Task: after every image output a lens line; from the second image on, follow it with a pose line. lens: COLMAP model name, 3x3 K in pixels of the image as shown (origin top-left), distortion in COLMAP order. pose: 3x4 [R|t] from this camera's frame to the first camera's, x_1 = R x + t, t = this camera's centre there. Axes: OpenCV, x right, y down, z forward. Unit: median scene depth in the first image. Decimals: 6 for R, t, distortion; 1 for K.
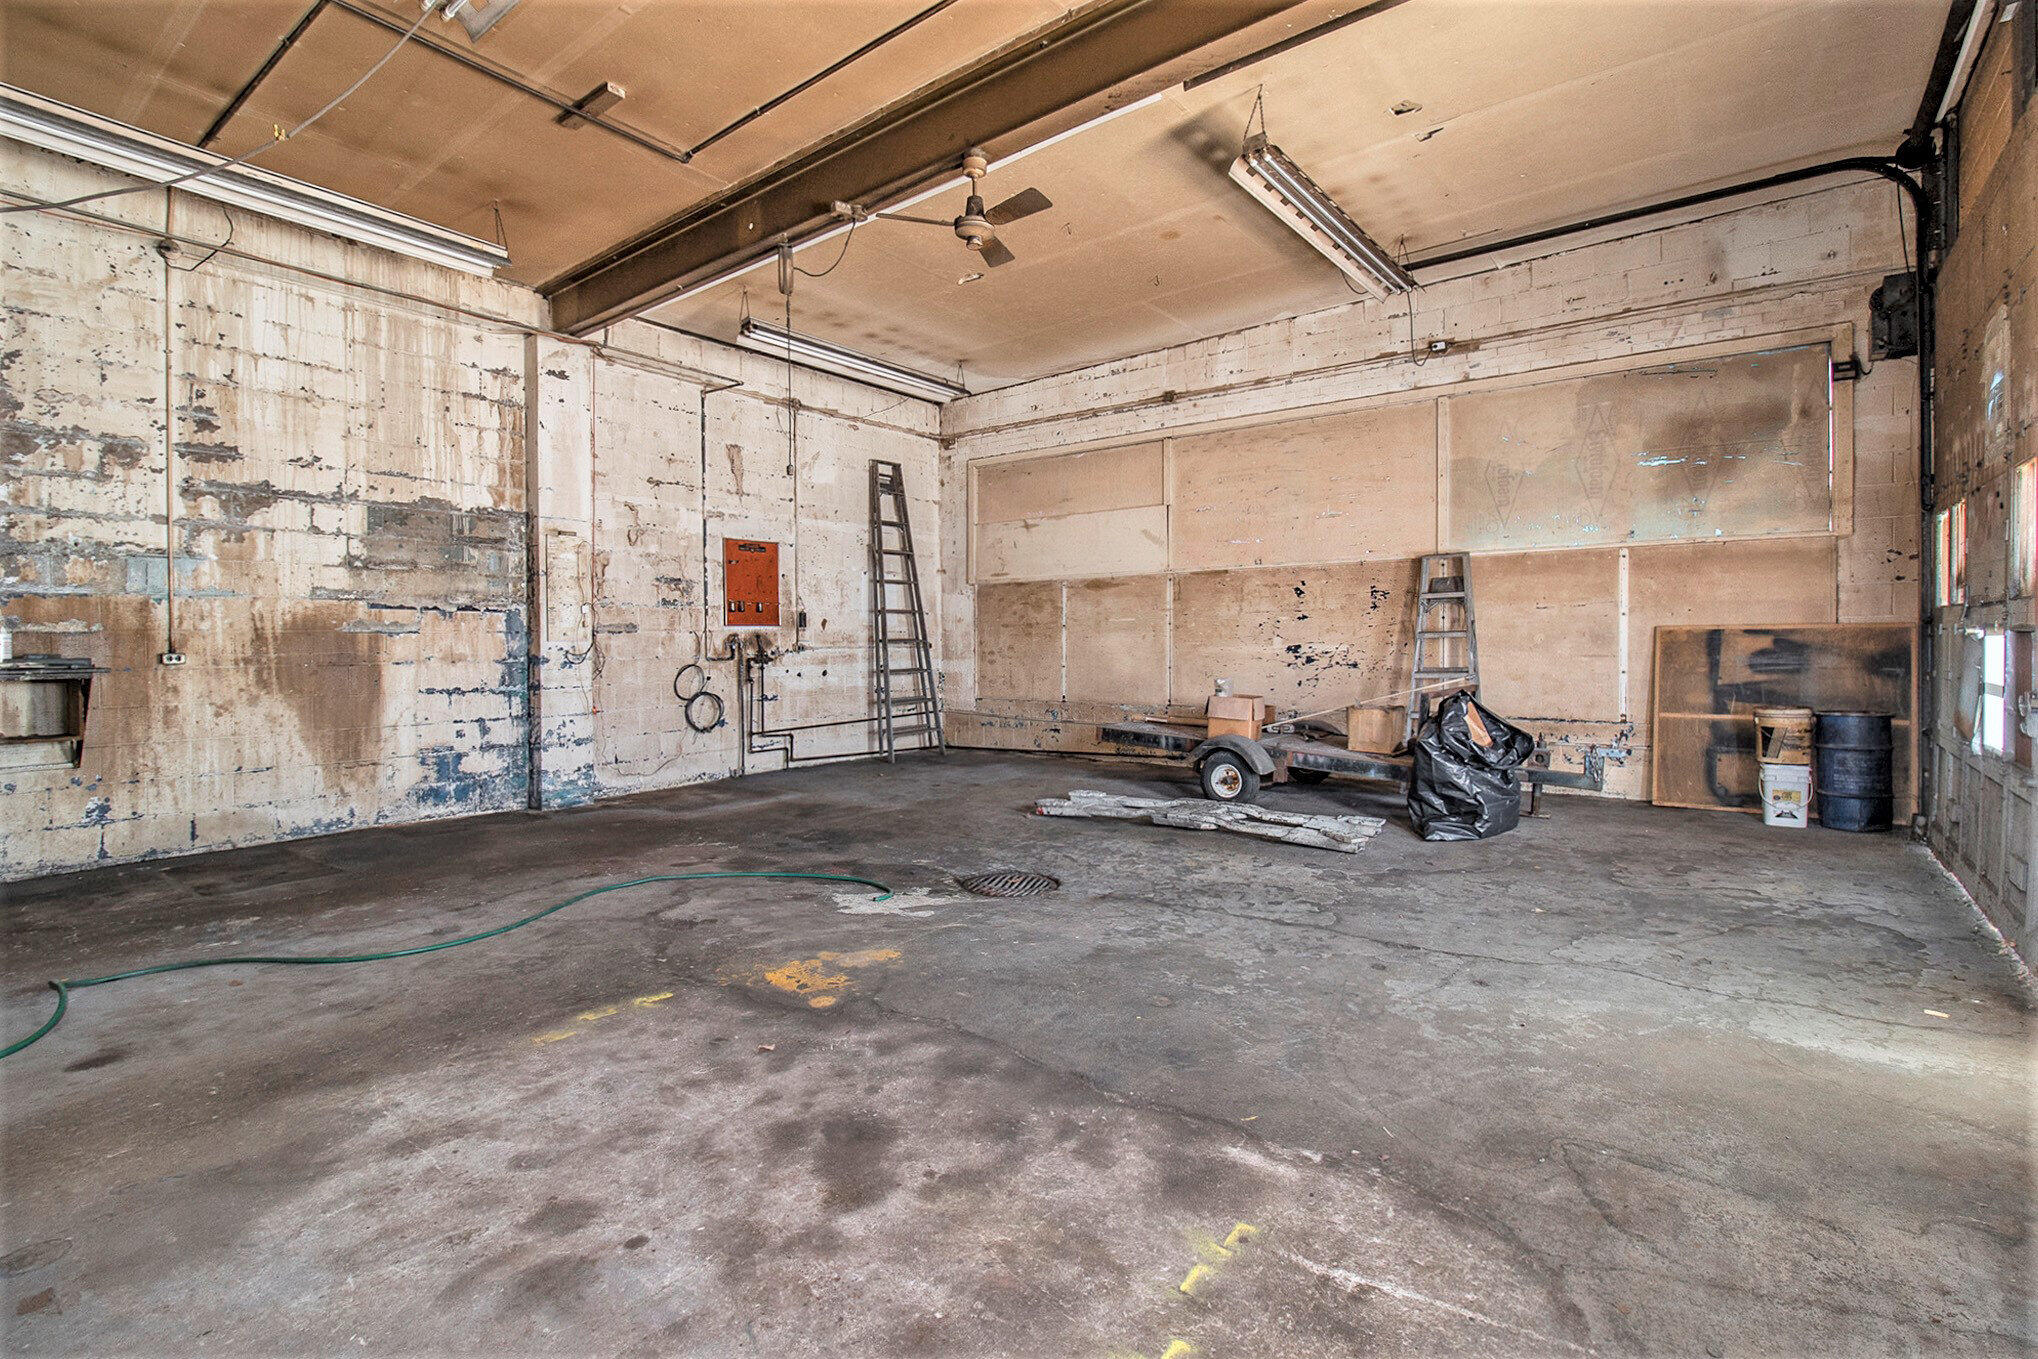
lens RADIAL K [[942.7, 0, 1028.5], [0, 942.7, 646.6], [0, 0, 1]] dist [-0.003972, -0.001320]
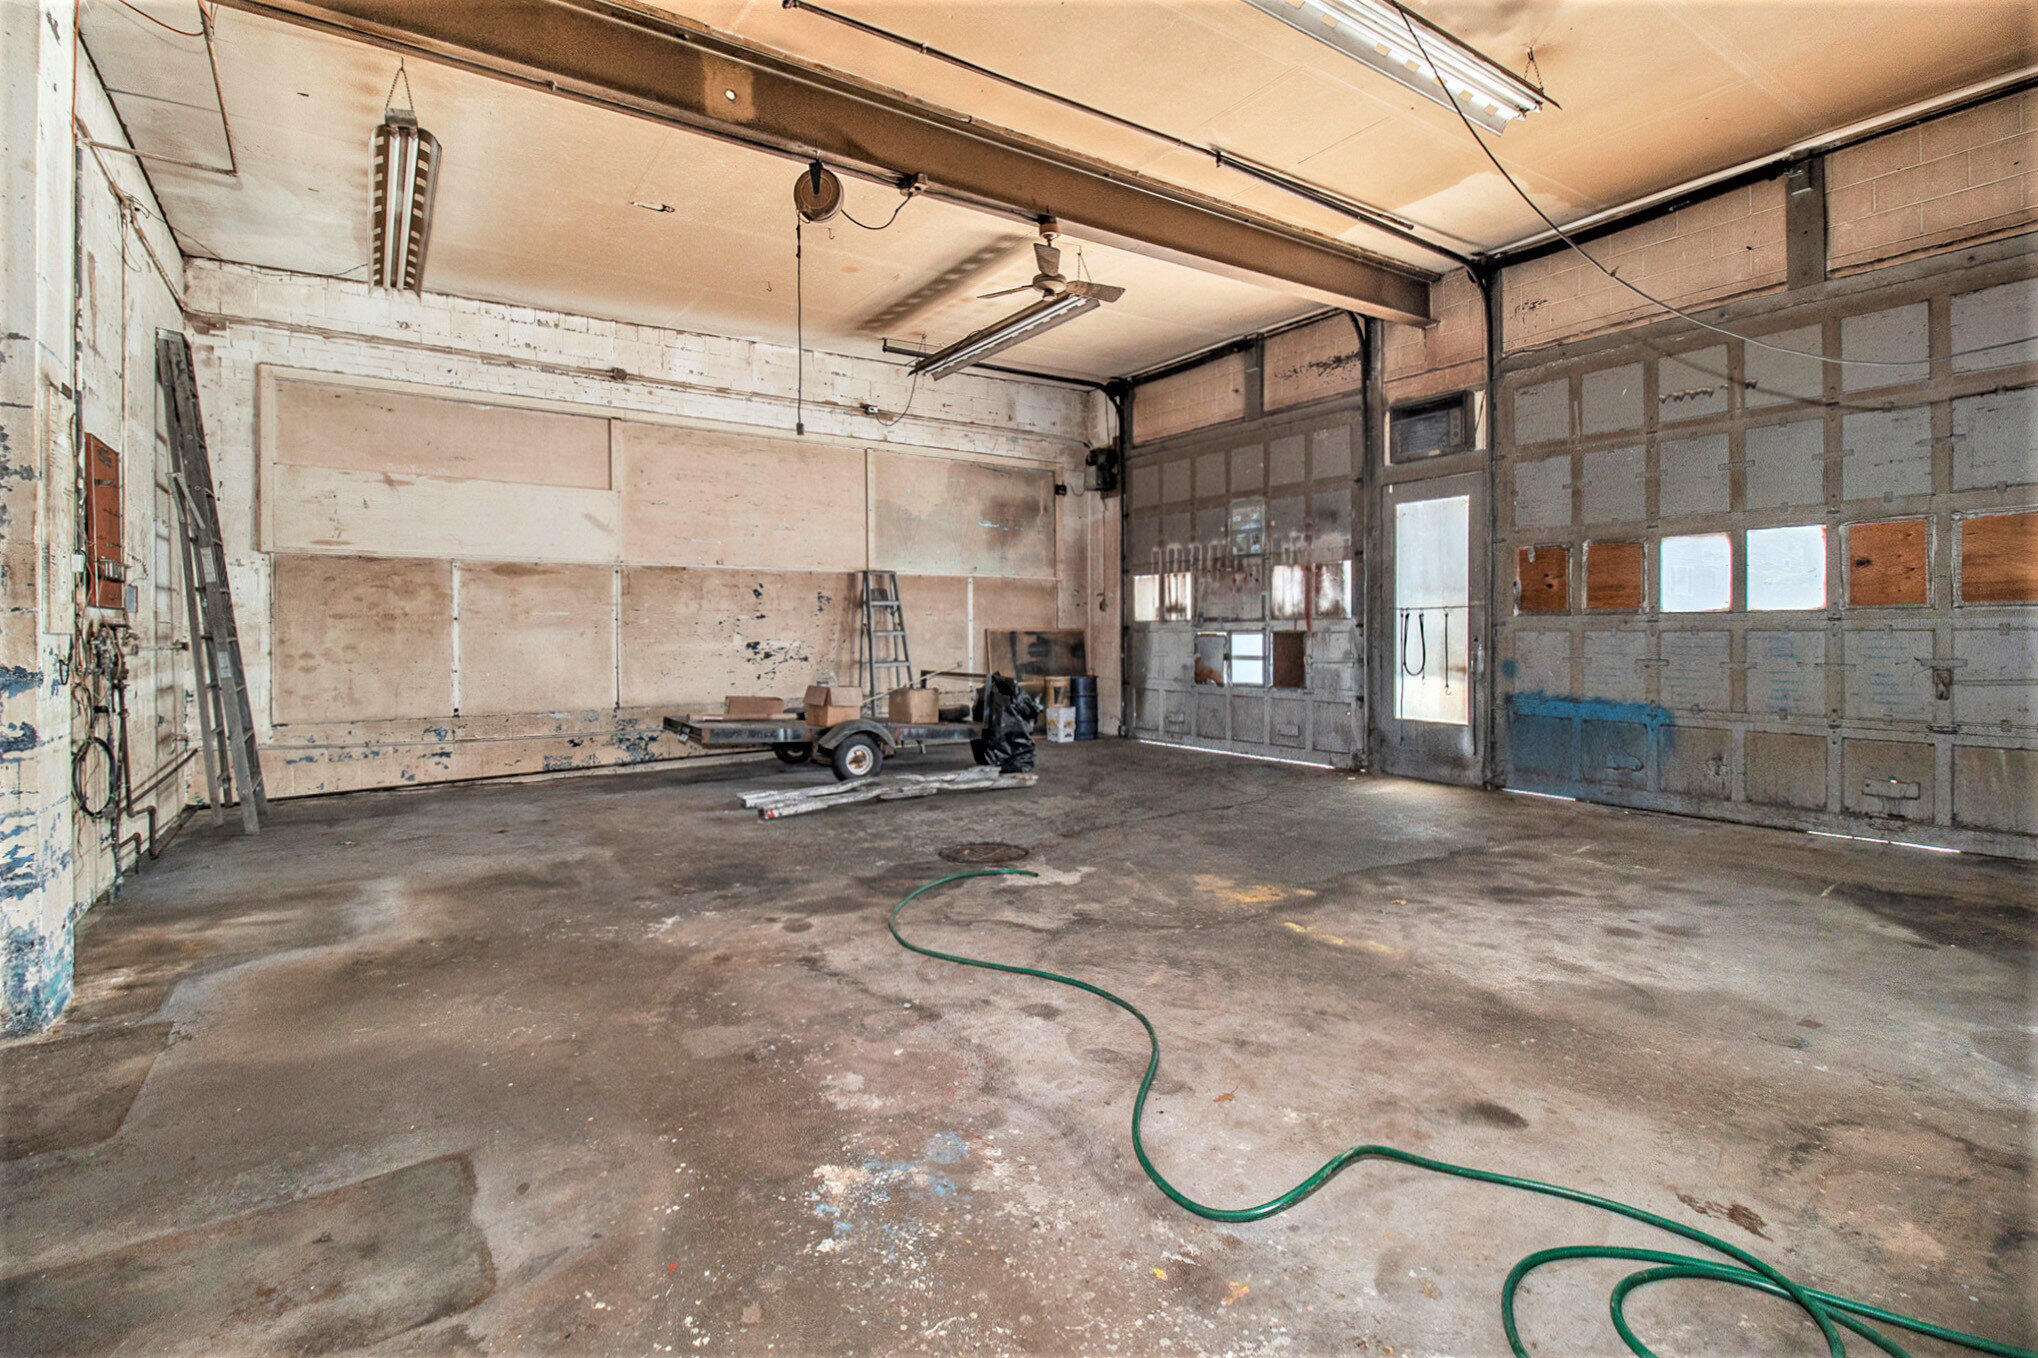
lens RADIAL K [[947.9, 0, 989.6], [0, 947.9, 633.7], [0, 0, 1]] dist [-0.004279, -0.000929]
pose [[0.321129, 0.009043, 0.946992, -0.675572], [0.009833, 0.999869, -0.012883, 0.005648], [-0.946984, 0.013449, 0.320998, 0.397268]]
